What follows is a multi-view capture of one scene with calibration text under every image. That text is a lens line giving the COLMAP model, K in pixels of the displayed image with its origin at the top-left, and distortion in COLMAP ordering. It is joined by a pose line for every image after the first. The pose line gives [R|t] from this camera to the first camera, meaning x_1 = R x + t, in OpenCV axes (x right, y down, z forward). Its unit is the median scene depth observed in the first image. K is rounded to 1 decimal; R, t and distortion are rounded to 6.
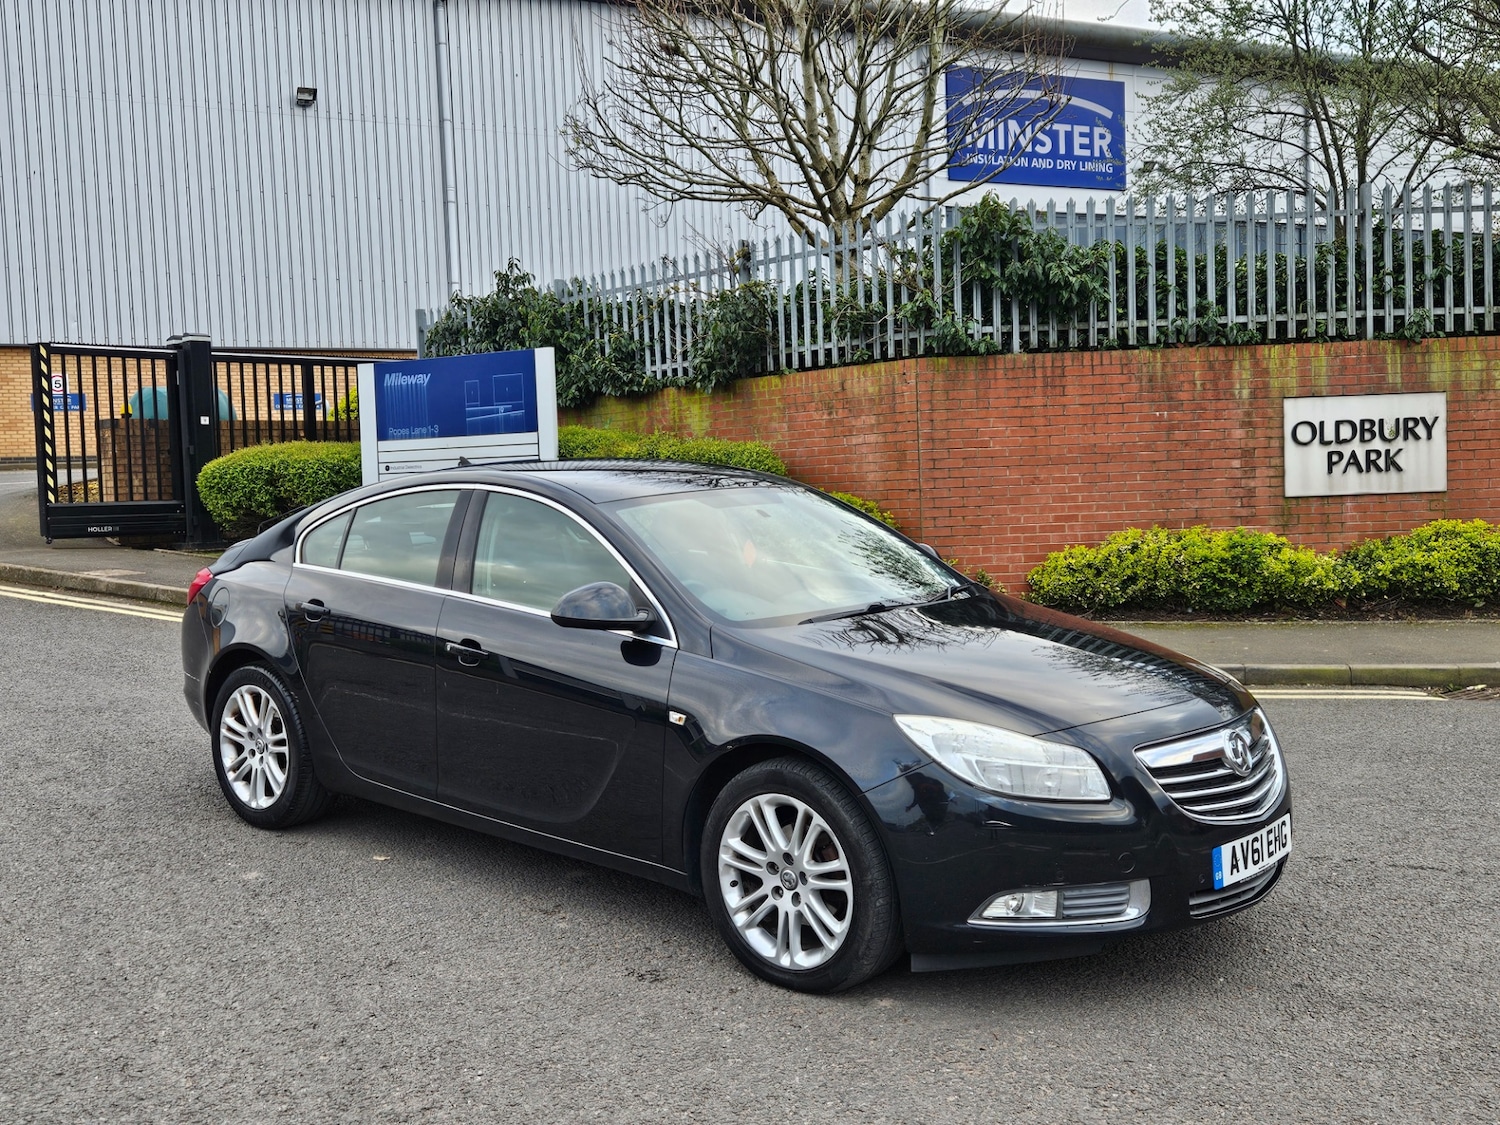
lens RADIAL K [[1500.3, 0, 750.3], [0, 1500.3, 569.5], [0, 0, 1]] dist [0.085523, -0.028514]
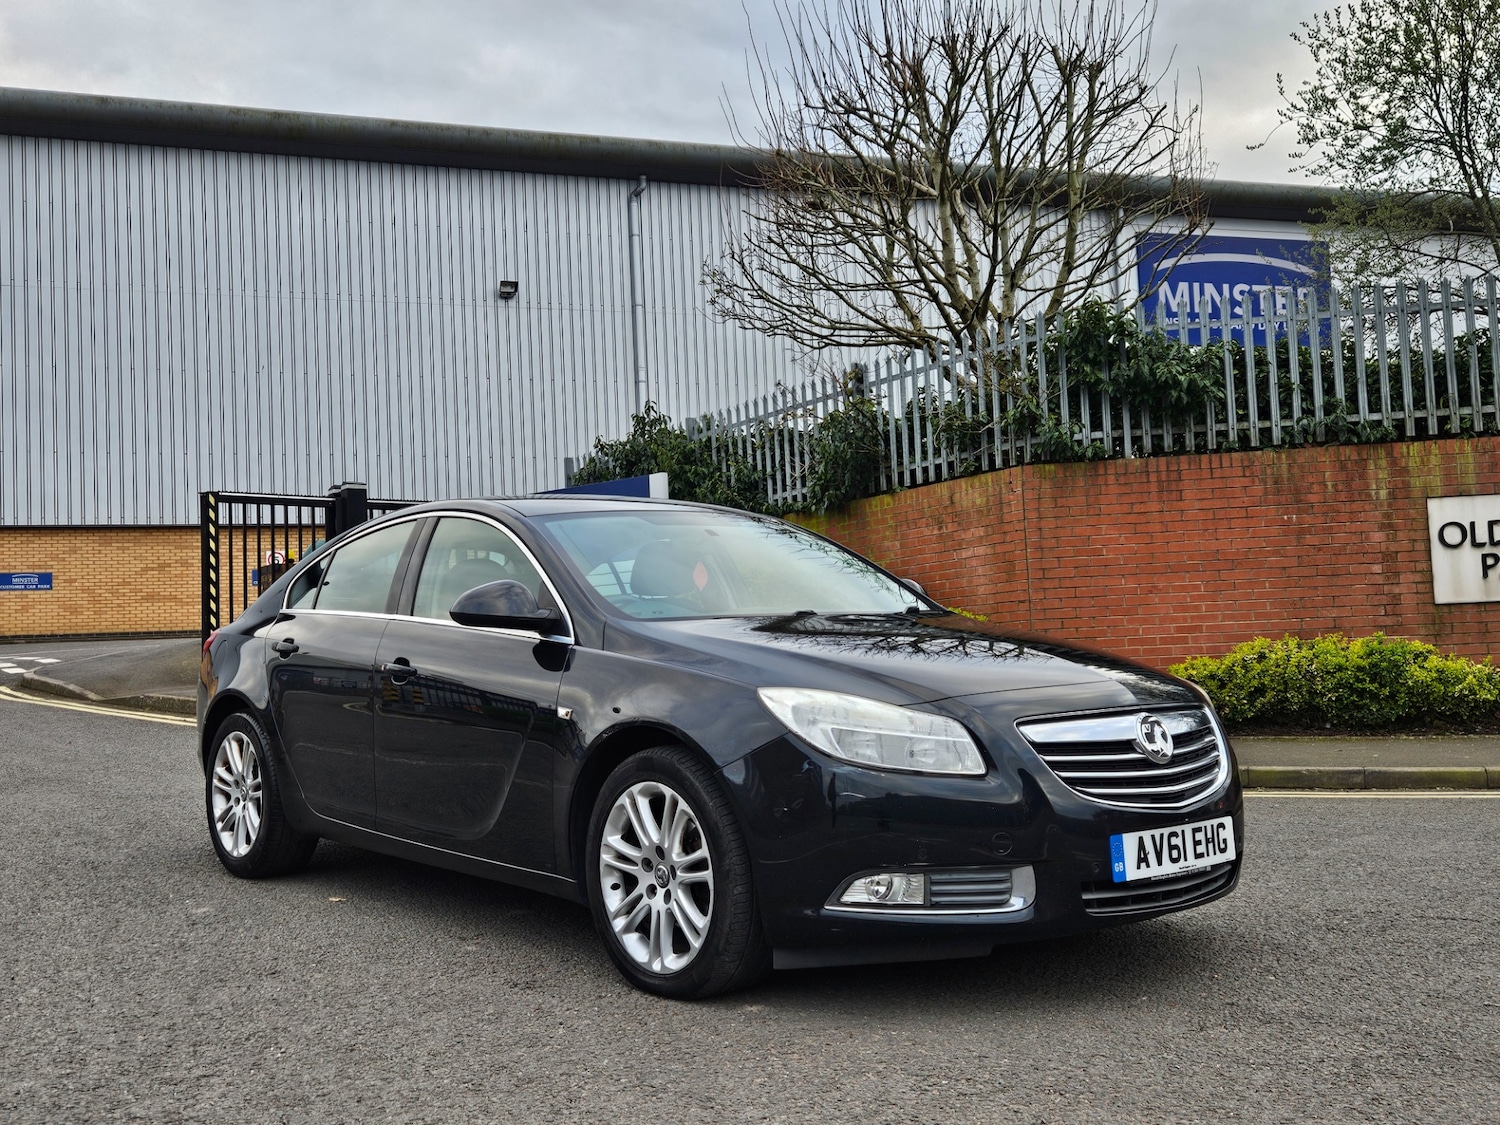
lens RADIAL K [[1508.6, 0, 748.3], [0, 1508.6, 582.2], [0, 0, 1]] dist [0.076417, -0.033540]
pose [[0.988741, -0.016727, -0.148698, 0.079187], [-0.000943, 0.993017, -0.117971, 0.048870], [0.149633, 0.116783, 0.981821, 0.025205]]
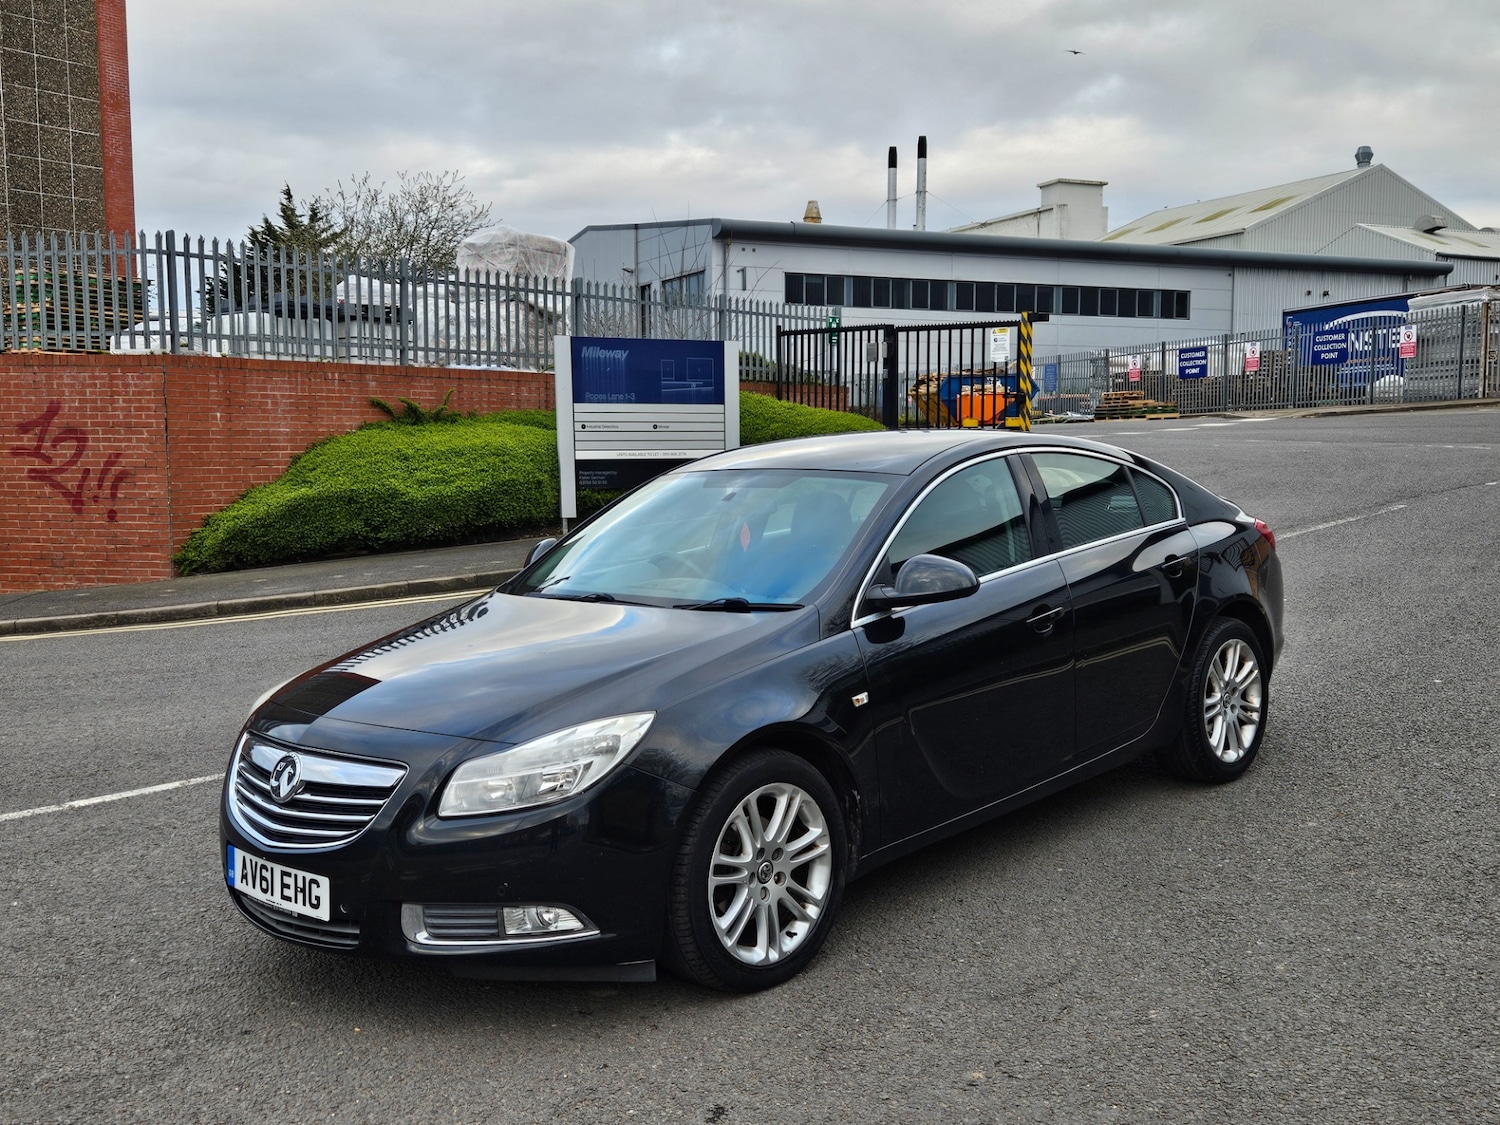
lens RADIAL K [[1543.5, 0, 752.2], [0, 1543.5, 568.1], [0, 0, 1]] dist [0.086005, -0.094742]
pose [[-0.045262, 0.117245, -0.992071, 0.454870], [-0.048194, 0.991676, 0.119397, -0.050472], [0.997812, 0.053216, -0.039234, 0.477703]]
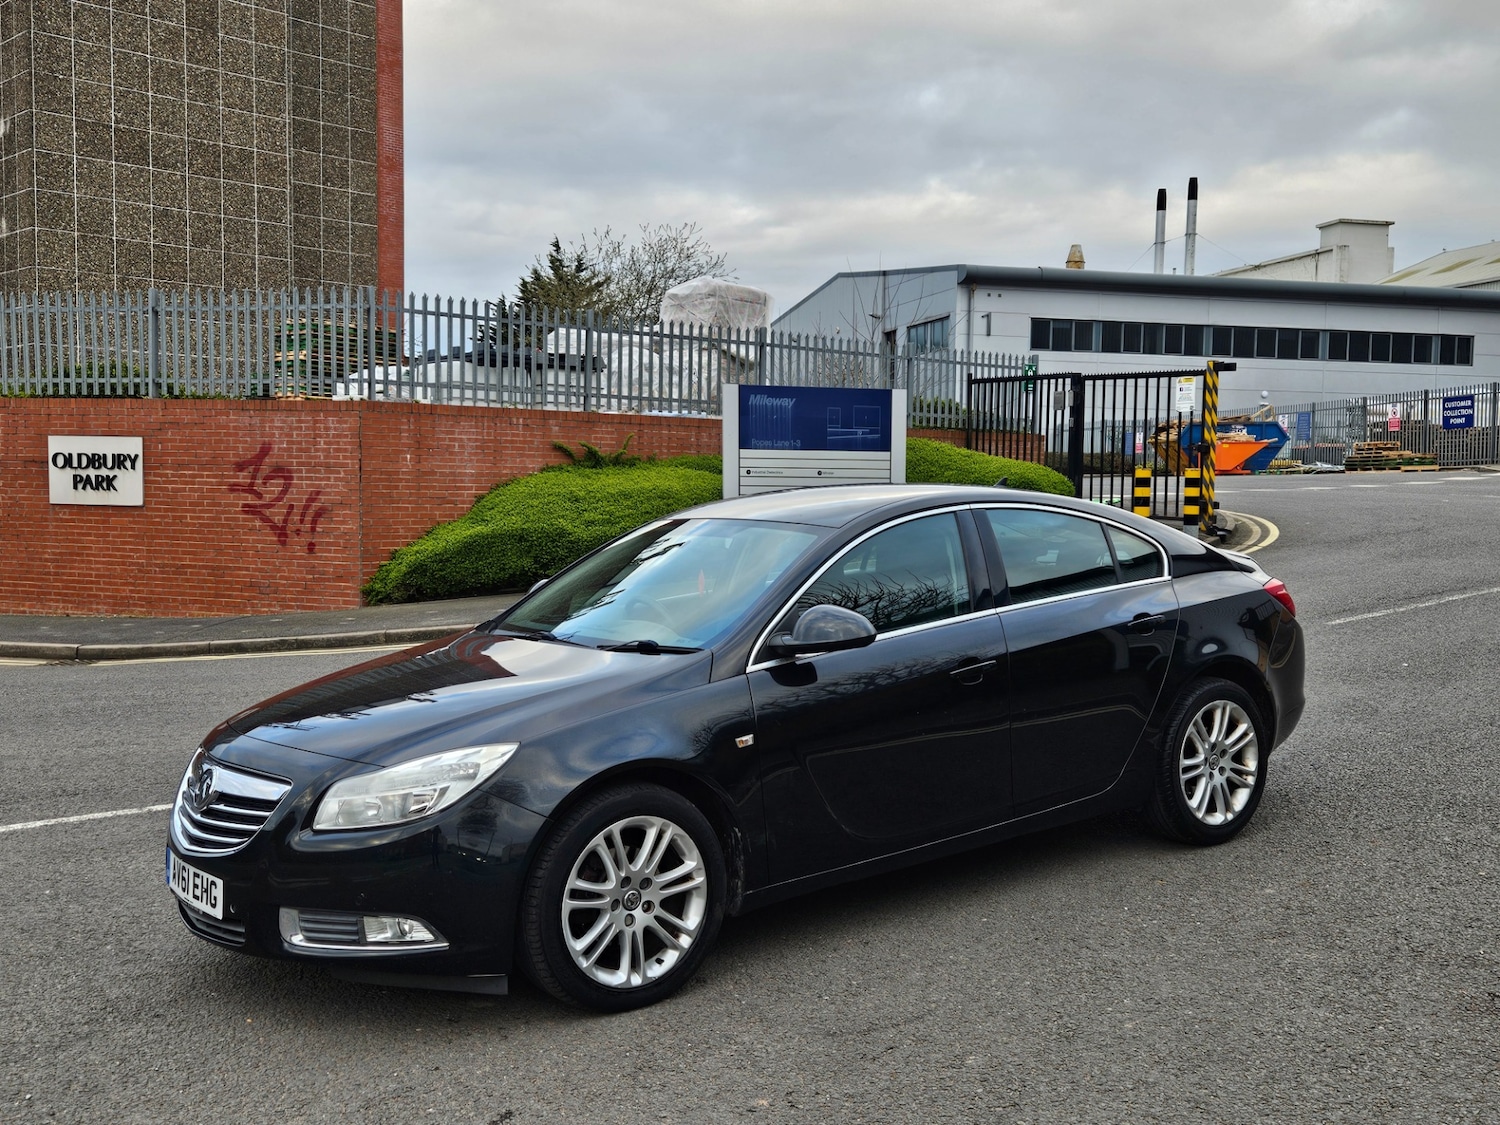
lens RADIAL K [[1543.5, 0, 752.2], [0, 1543.5, 568.1], [0, 0, 1]] dist [0.086005, -0.094742]
pose [[-0.214297, 0.086093, -0.972967, 0.463626], [-0.057558, 0.993264, 0.100566, -0.058775], [0.975071, 0.077553, -0.207898, 0.572472]]
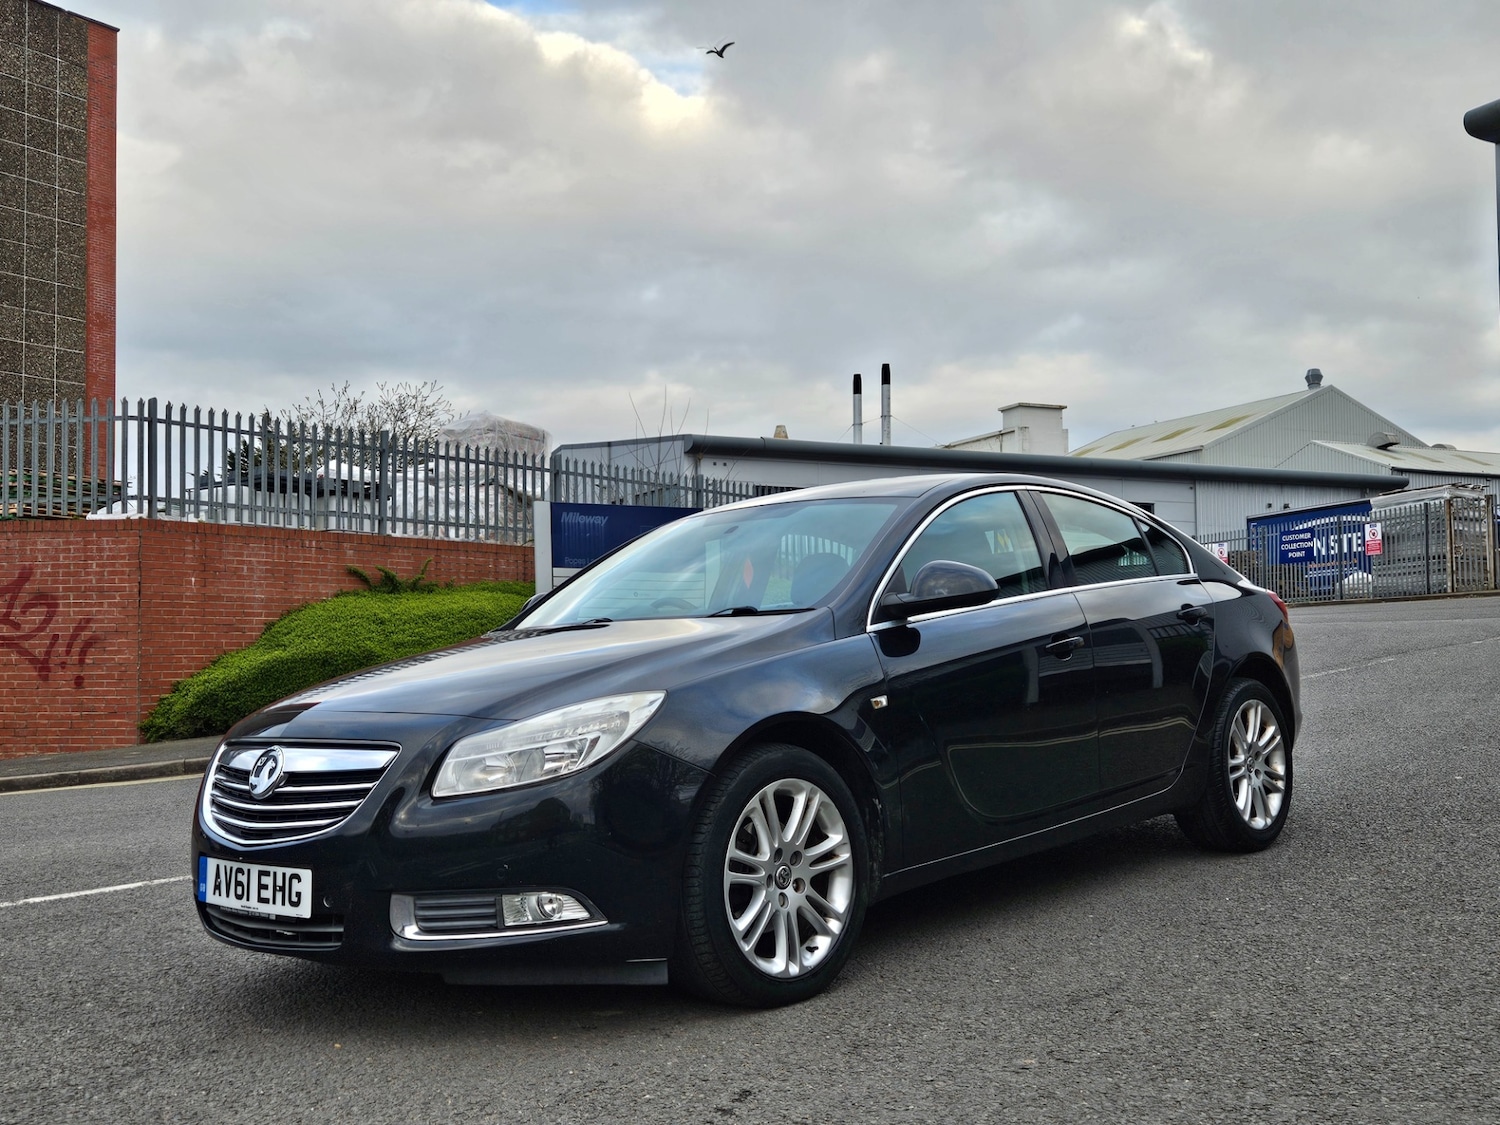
lens RADIAL K [[1544.3, 0, 741.4], [0, 1544.3, 570.6], [0, 0, 1]] dist [0.096009, -0.119842]
pose [[-0.032728, -0.025257, -0.999145, 0.440674], [-0.039580, 0.998929, -0.023955, 0.005218], [0.998680, 0.038763, -0.033693, 0.470019]]
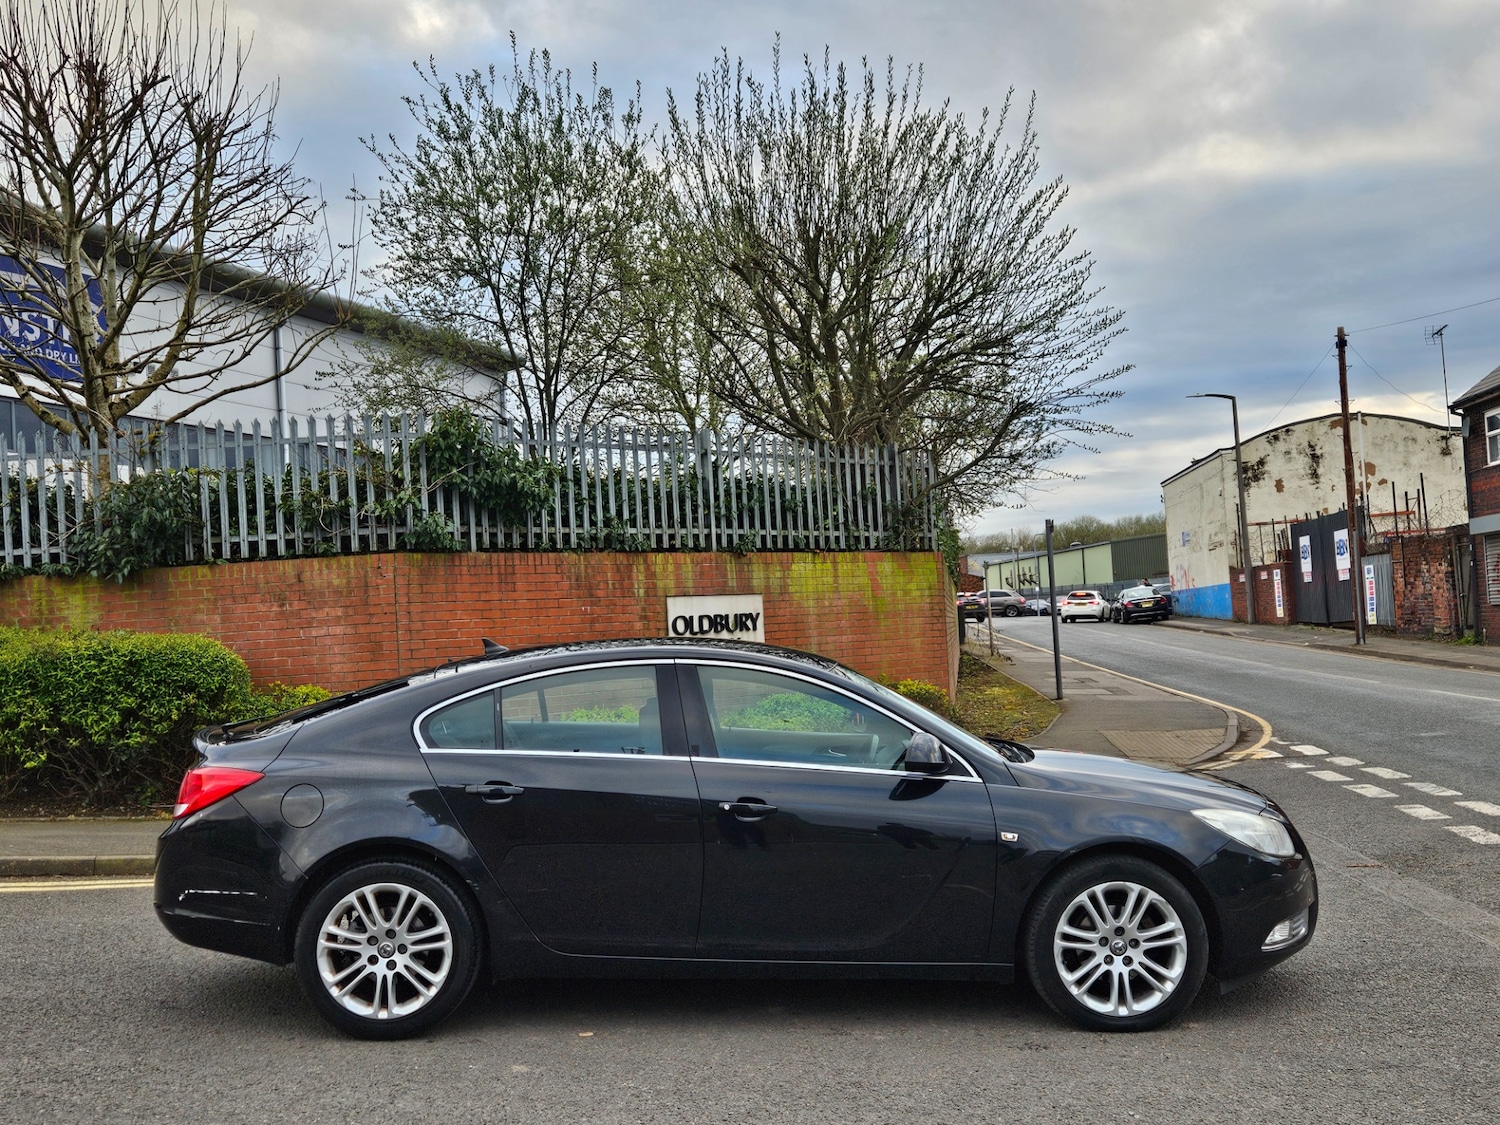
lens RADIAL K [[1500.3, 0, 750.3], [0, 1500.3, 569.5], [0, 0, 1]] dist [0.085523, -0.028514]
pose [[0.743071, 0.024091, 0.668779, -0.400281], [0.065227, 0.991986, -0.108206, -0.000323], [-0.666026, 0.124027, 0.735545, 0.070169]]
